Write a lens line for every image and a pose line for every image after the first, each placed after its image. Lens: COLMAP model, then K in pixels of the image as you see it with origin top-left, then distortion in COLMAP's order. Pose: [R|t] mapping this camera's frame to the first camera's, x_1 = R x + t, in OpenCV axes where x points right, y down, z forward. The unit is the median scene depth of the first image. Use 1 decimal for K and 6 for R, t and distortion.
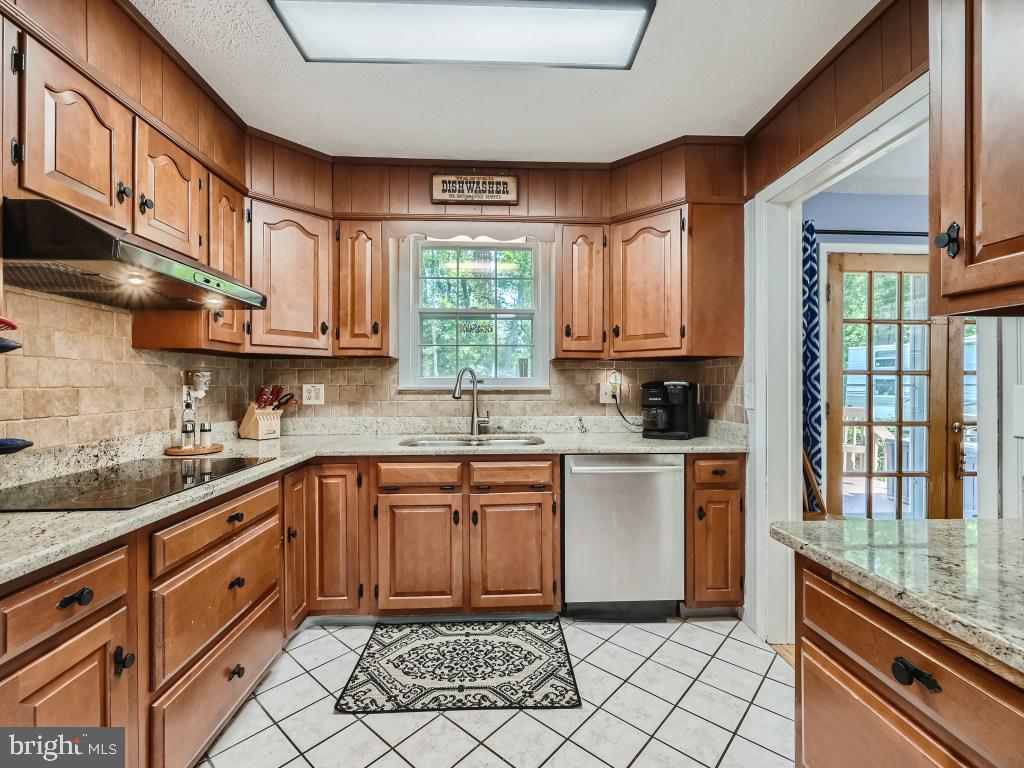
lens RADIAL K [[457.4, 0, 512.9], [0, 457.4, 389.1], [0, 0, 1]] dist [0.001339, -0.000332]
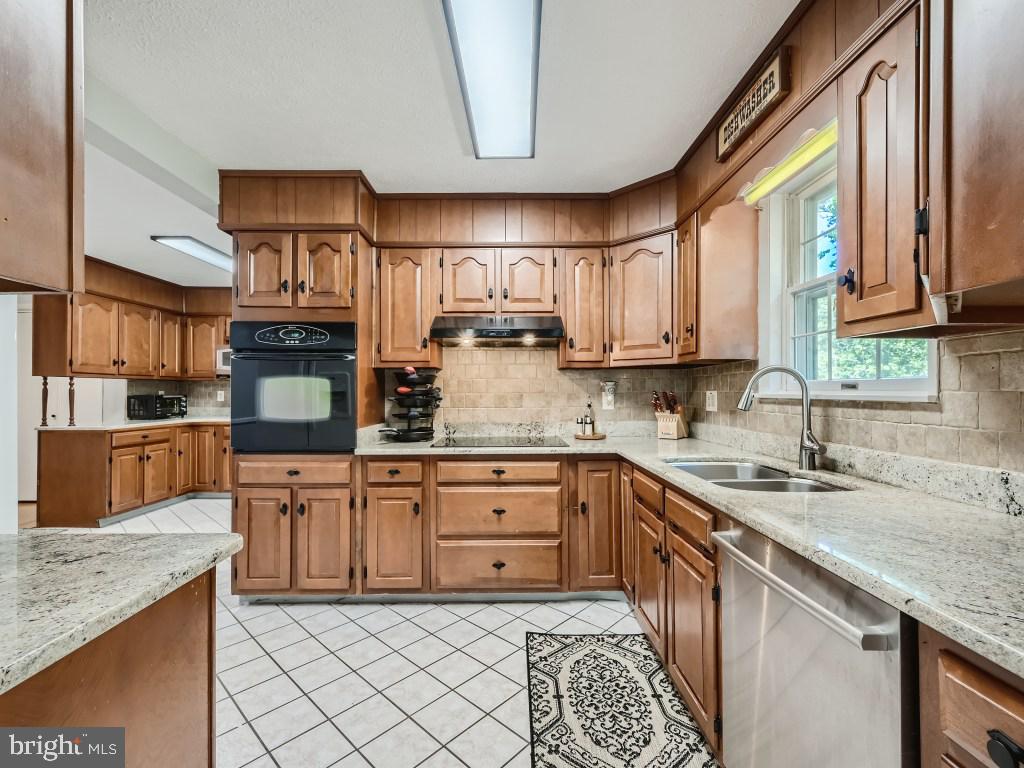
lens RADIAL K [[457.4, 0, 512.9], [0, 457.4, 389.1], [0, 0, 1]] dist [0.001339, -0.000332]
pose [[-0.035014, -0.002034, -0.999385, 0.793799], [-0.004929, 0.999986, -0.001862, -0.013365], [0.999375, 0.004861, -0.035023, 0.831910]]
